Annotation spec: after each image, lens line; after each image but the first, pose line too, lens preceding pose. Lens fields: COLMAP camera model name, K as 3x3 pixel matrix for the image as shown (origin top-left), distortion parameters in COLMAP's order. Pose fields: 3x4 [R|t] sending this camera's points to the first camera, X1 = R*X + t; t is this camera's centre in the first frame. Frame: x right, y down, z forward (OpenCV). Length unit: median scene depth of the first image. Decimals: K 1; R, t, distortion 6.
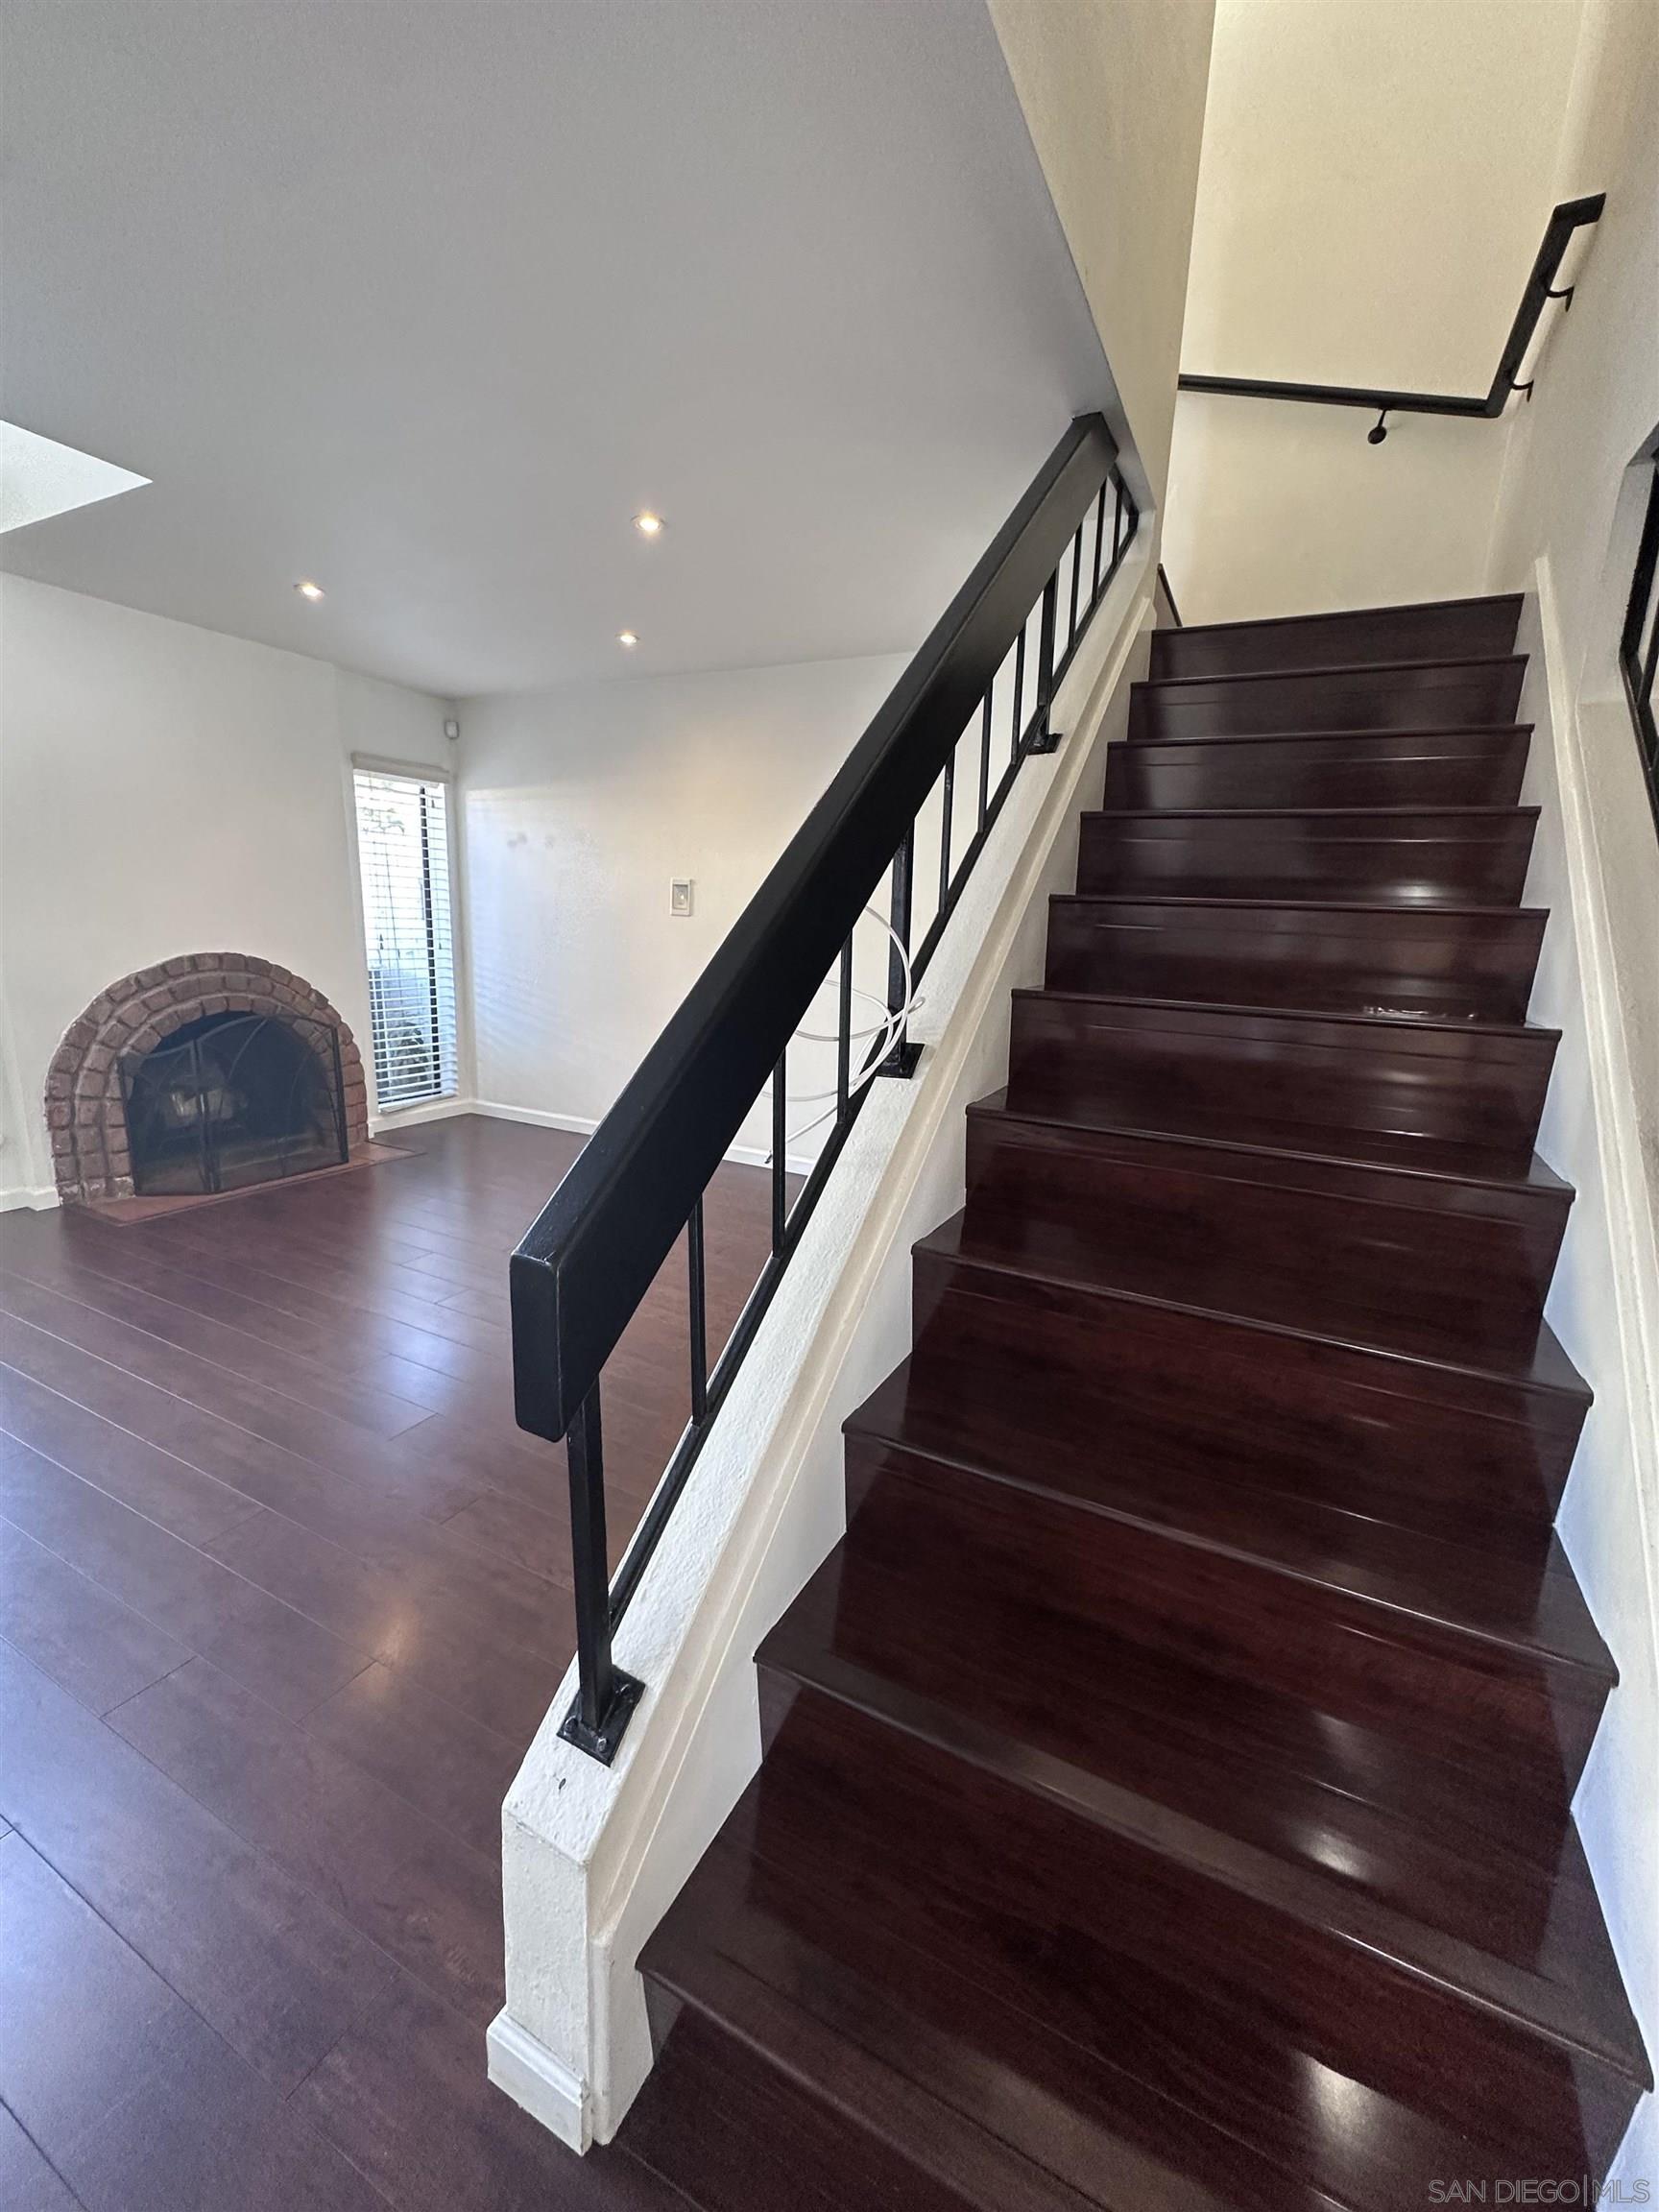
lens RADIAL K [[885.1, 0, 834.2], [0, 885.1, 1107.8], [0, 0, 1]] dist [-0.004948, 0.000849]
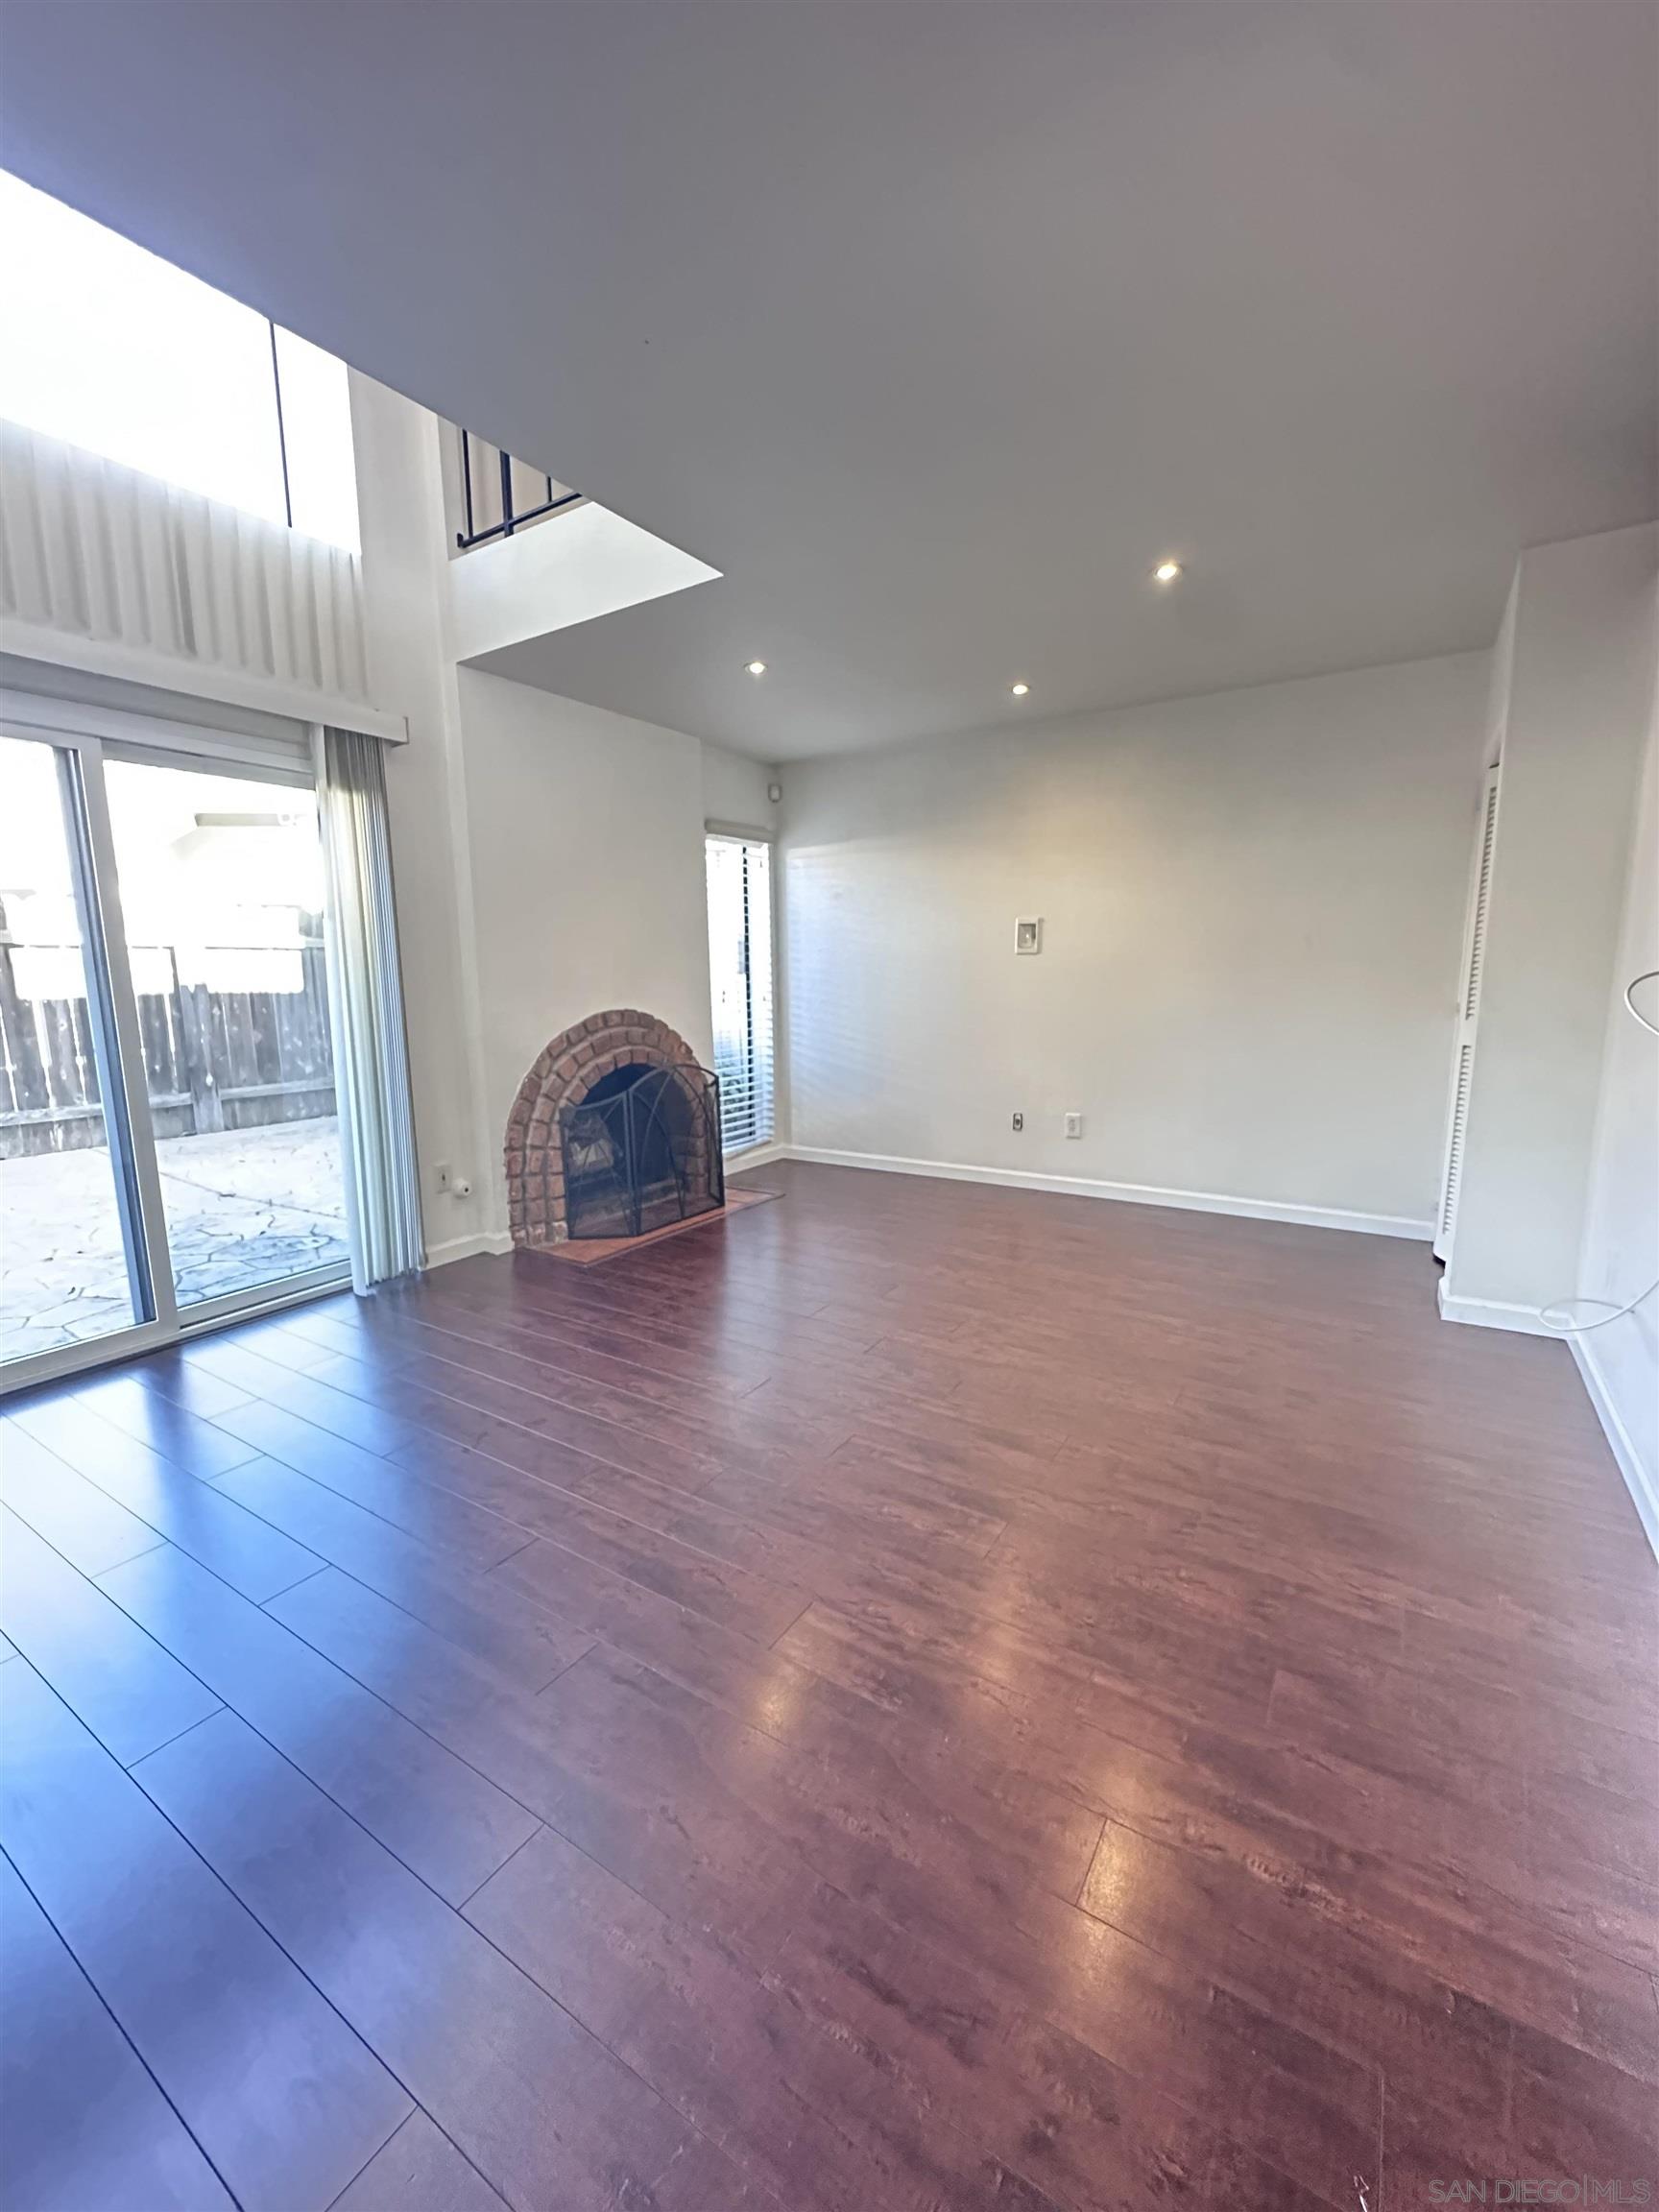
lens RADIAL K [[886.5, 0, 824.8], [0, 886.5, 1112.4], [0, 0, 1]] dist [-0.000960, 0.000140]
pose [[0.994602, -0.035103, -0.097648, -0.374948], [0.029852, 0.998055, -0.054730, 0.014683], [0.099380, 0.051519, 0.993715, -0.030712]]
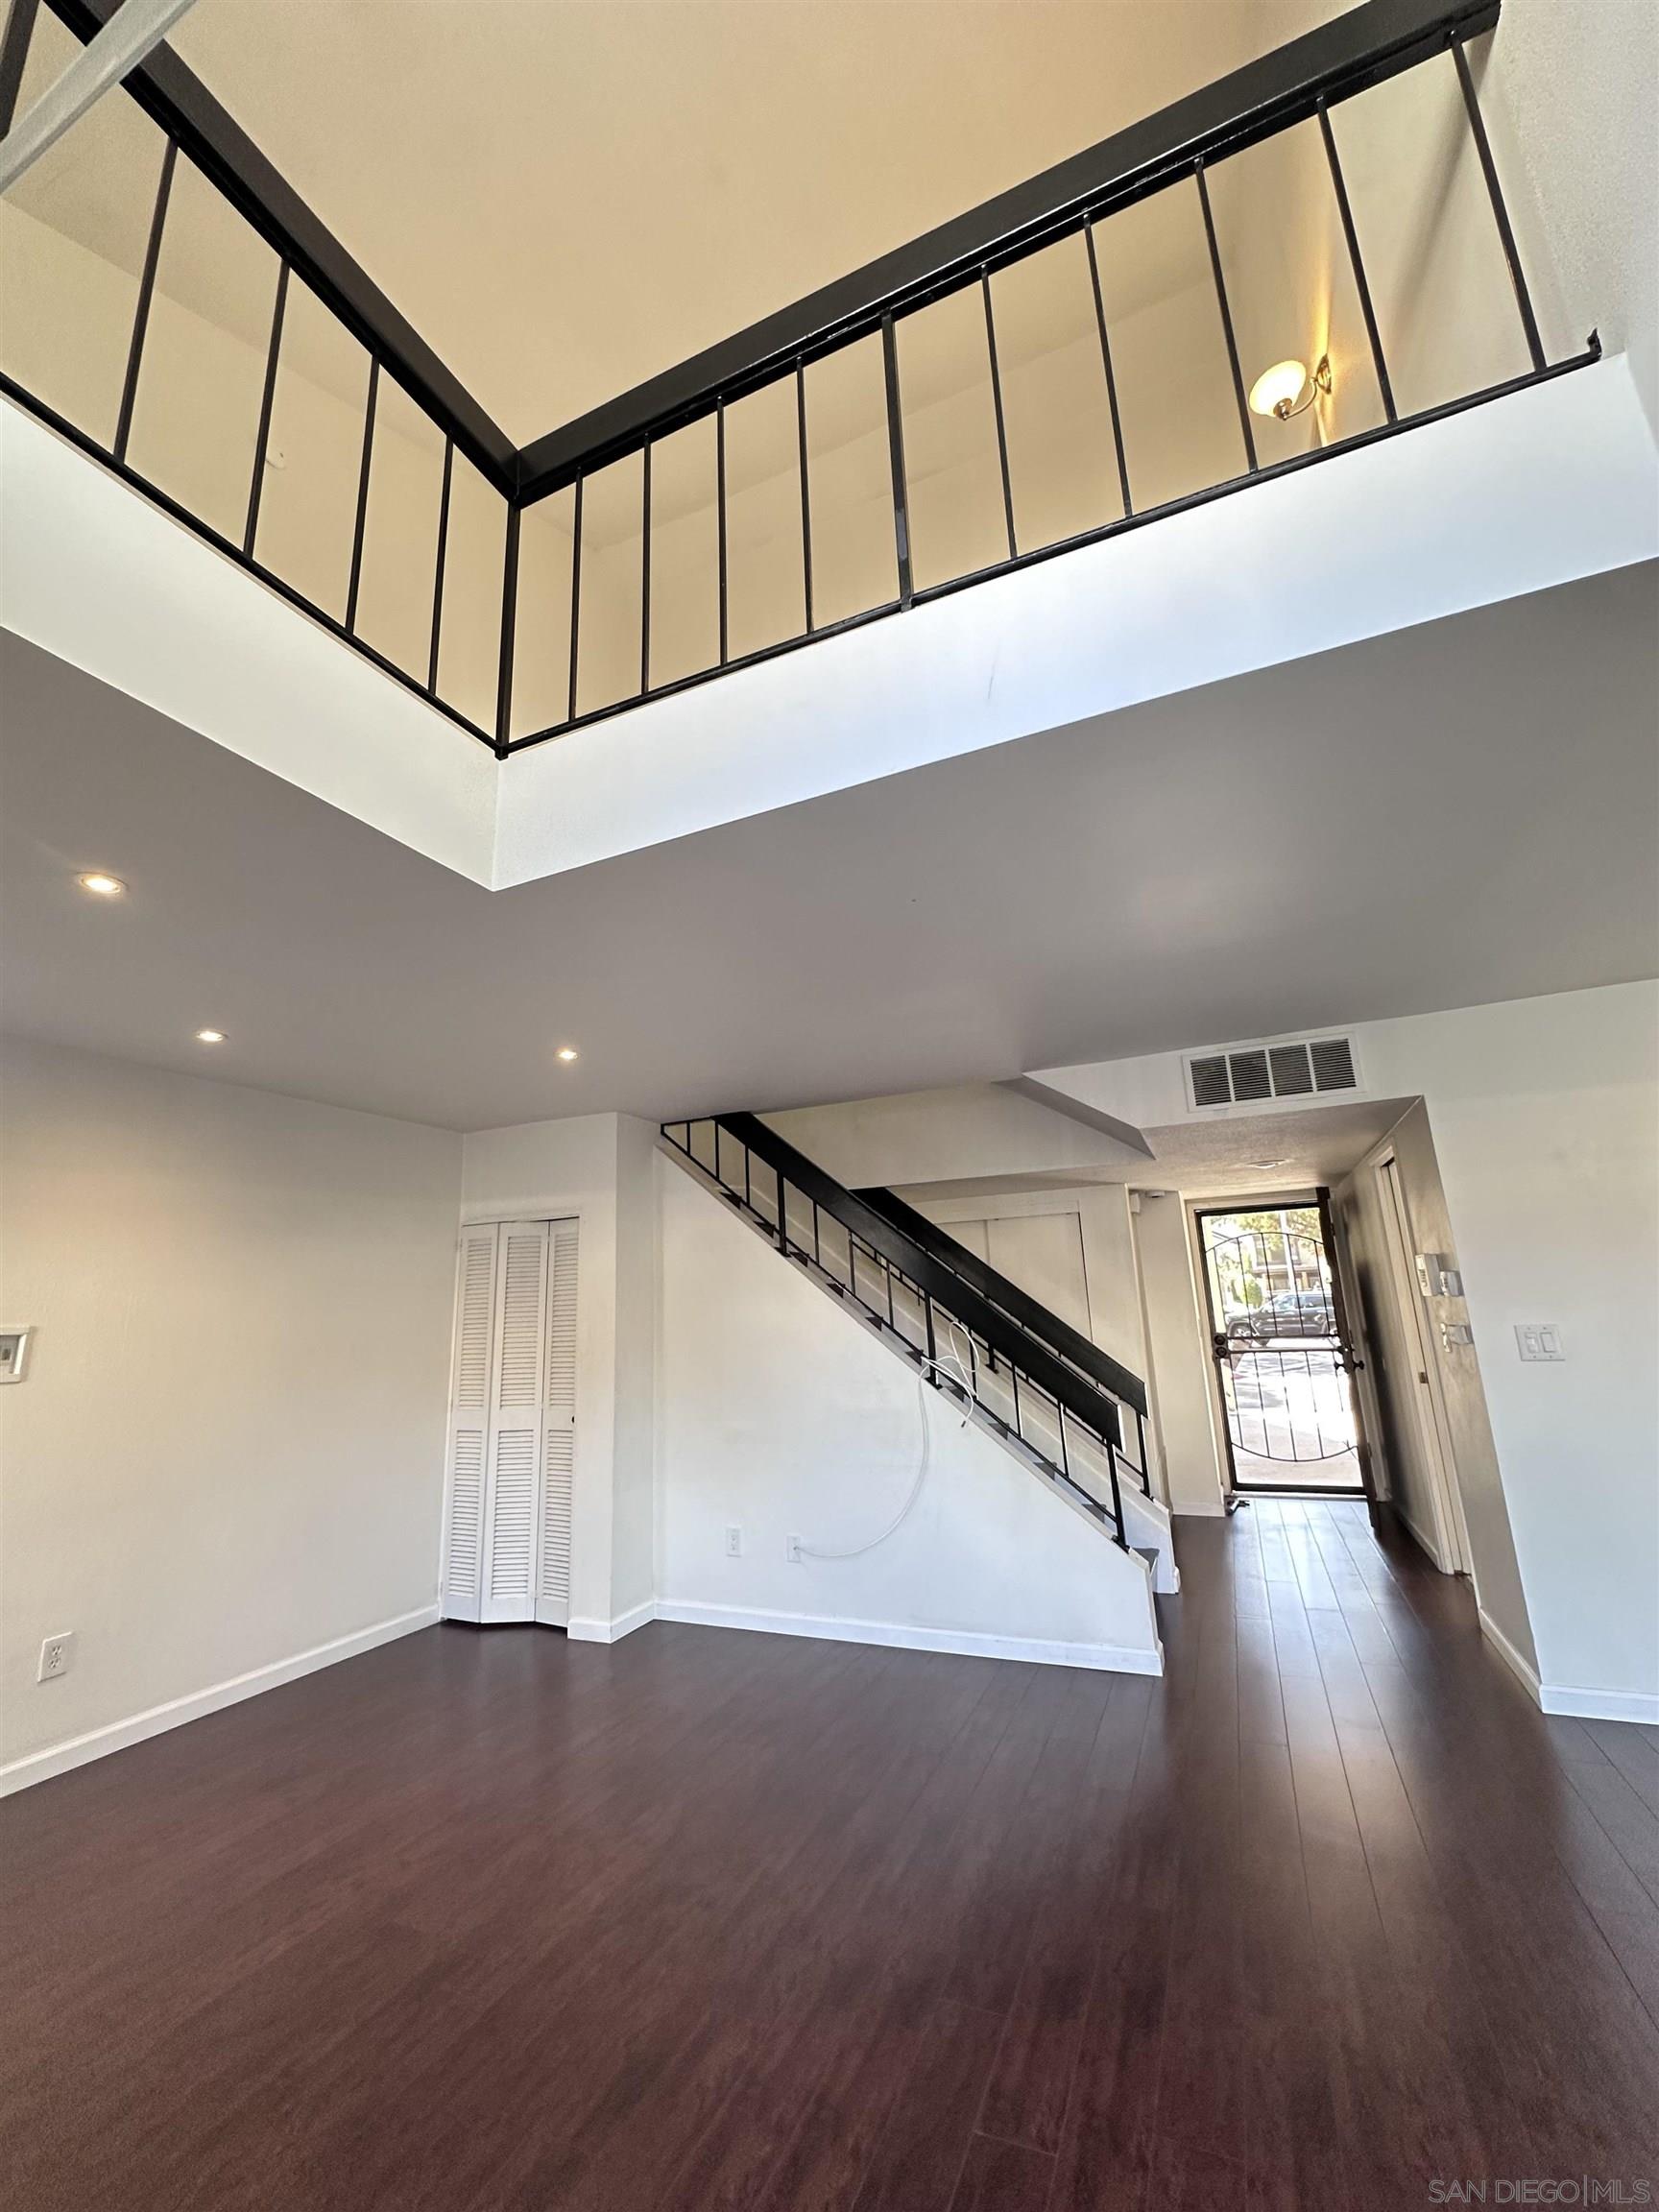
lens RADIAL K [[879.1, 0, 836.6], [0, 879.1, 1117.6], [0, 0, 1]] dist [0.001124, 0.000278]
pose [[-0.068289, 0.182051, 0.980915, -1.047521], [0.241836, 0.956907, -0.160760, -0.185986], [-0.967911, 0.226242, -0.109373, 0.533349]]
